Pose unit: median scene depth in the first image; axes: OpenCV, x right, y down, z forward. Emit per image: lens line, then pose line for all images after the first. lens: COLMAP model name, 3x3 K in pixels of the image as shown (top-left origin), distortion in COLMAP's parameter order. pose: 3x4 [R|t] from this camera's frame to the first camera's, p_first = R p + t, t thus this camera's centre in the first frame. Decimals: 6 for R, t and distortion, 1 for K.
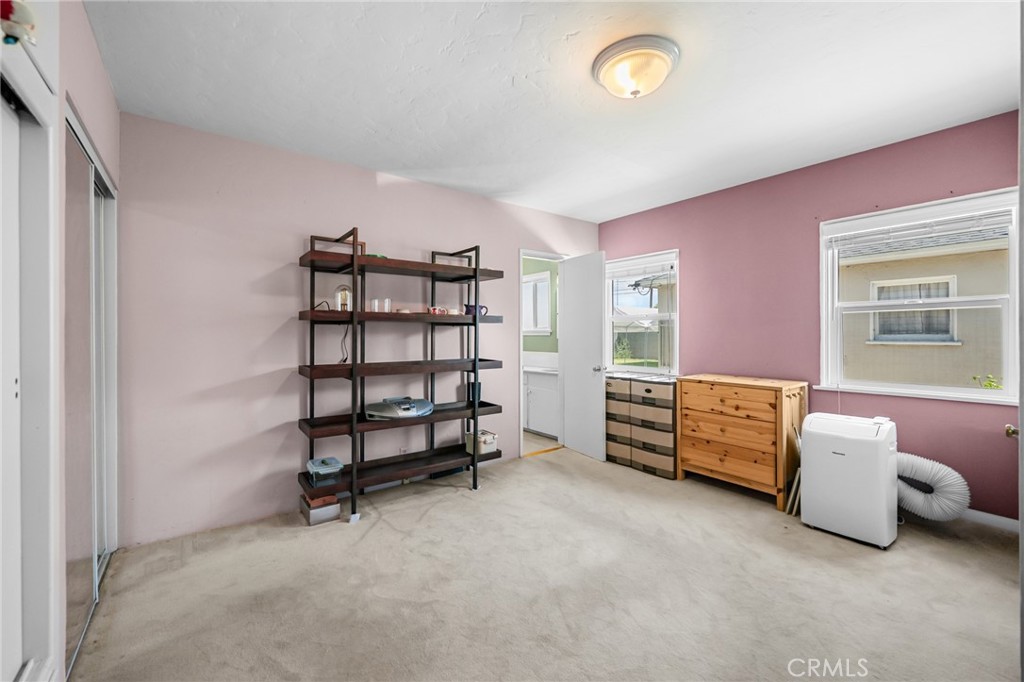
lens RADIAL K [[416.5, 0, 510.3], [0, 416.5, 326.3], [0, 0, 1]] dist [0.001791, -0.000047]
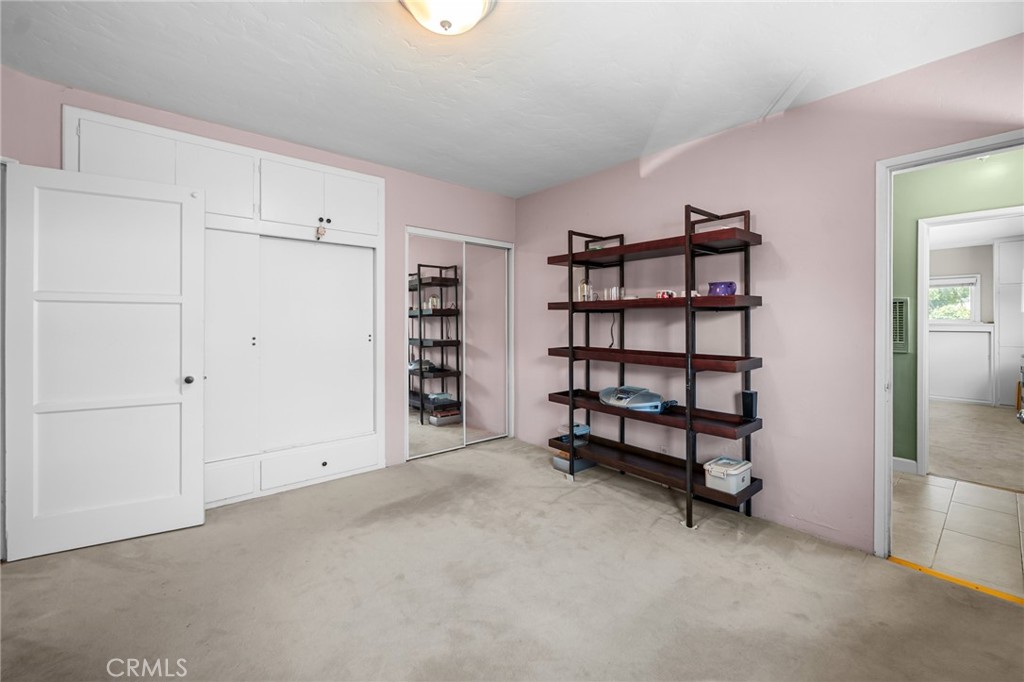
lens RADIAL K [[416.5, 0, 513.6], [0, 416.5, 330.9], [0, 0, 1]] dist [0.001791, -0.000047]
pose [[0.058019, 0.016709, -0.998176, 0.685635], [0.015748, 0.999720, 0.017650, 0.019612], [0.998191, -0.016743, 0.057740, 0.683352]]
